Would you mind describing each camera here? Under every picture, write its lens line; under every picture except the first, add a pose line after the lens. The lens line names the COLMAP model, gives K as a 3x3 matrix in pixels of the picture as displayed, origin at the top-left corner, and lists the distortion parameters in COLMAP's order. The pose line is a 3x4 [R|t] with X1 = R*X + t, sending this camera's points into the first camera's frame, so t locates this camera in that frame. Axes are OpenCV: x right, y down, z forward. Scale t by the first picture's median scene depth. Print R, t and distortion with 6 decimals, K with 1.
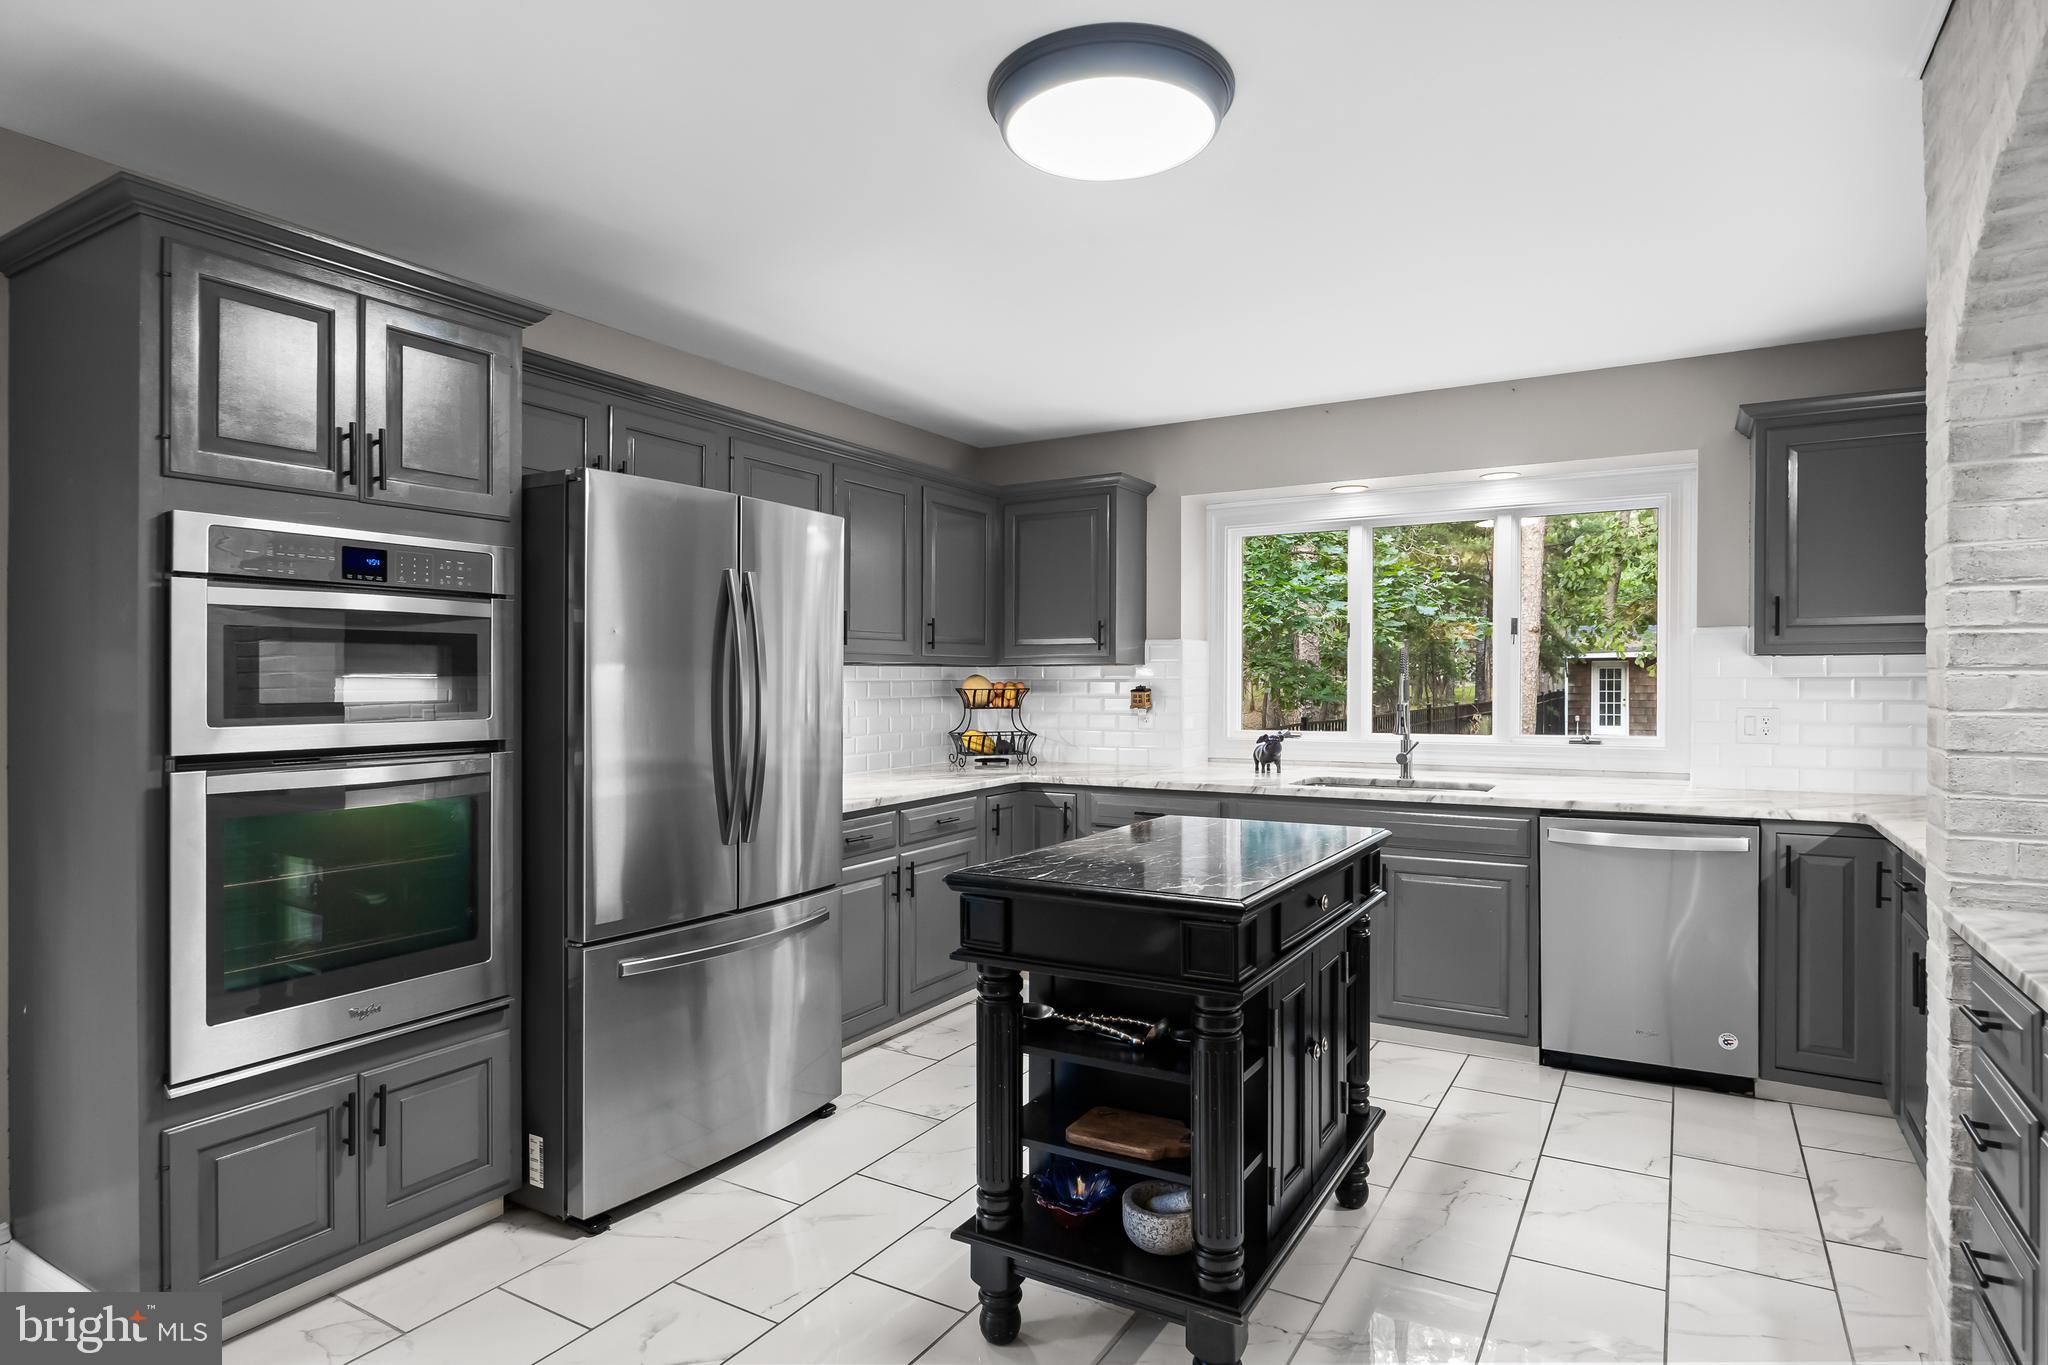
lens RADIAL K [[1133.4, 0, 1012.5], [0, 1133.4, 696.1], [0, 0, 1]] dist [-0.006141, 0.003701]
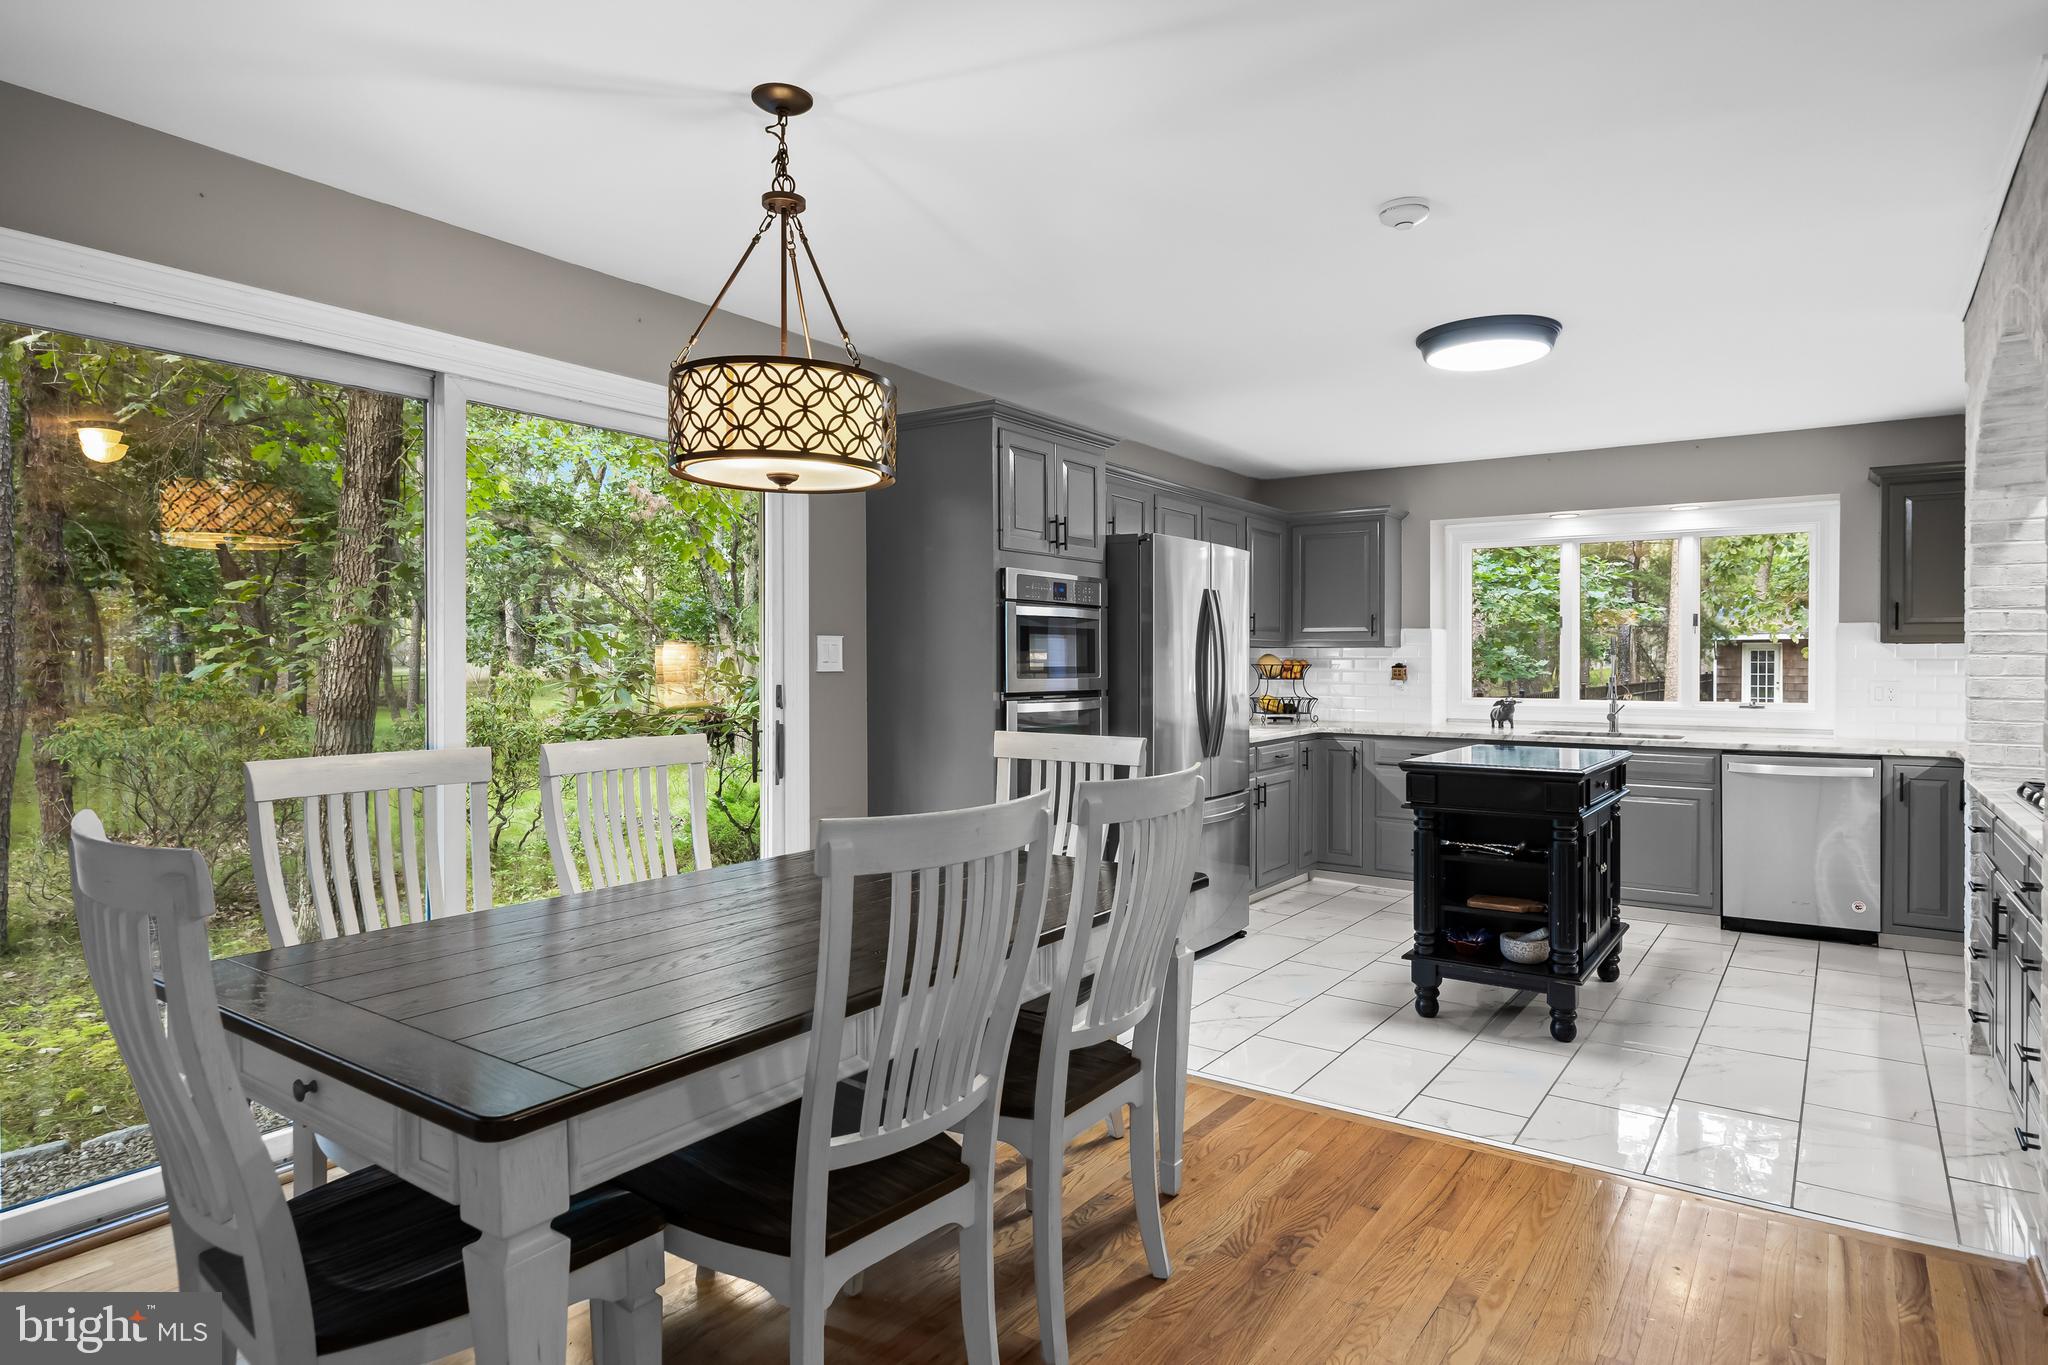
lens RADIAL K [[1133.4, 0, 1026.8], [0, 1133.4, 665.3], [0, 0, 1]] dist [-0.006141, 0.003701]
pose [[0.995922, 0.006495, -0.089987, -0.284290], [-0.007255, 0.999941, -0.008113, 0.010916], [0.089929, 0.008733, 0.995910, -0.511369]]
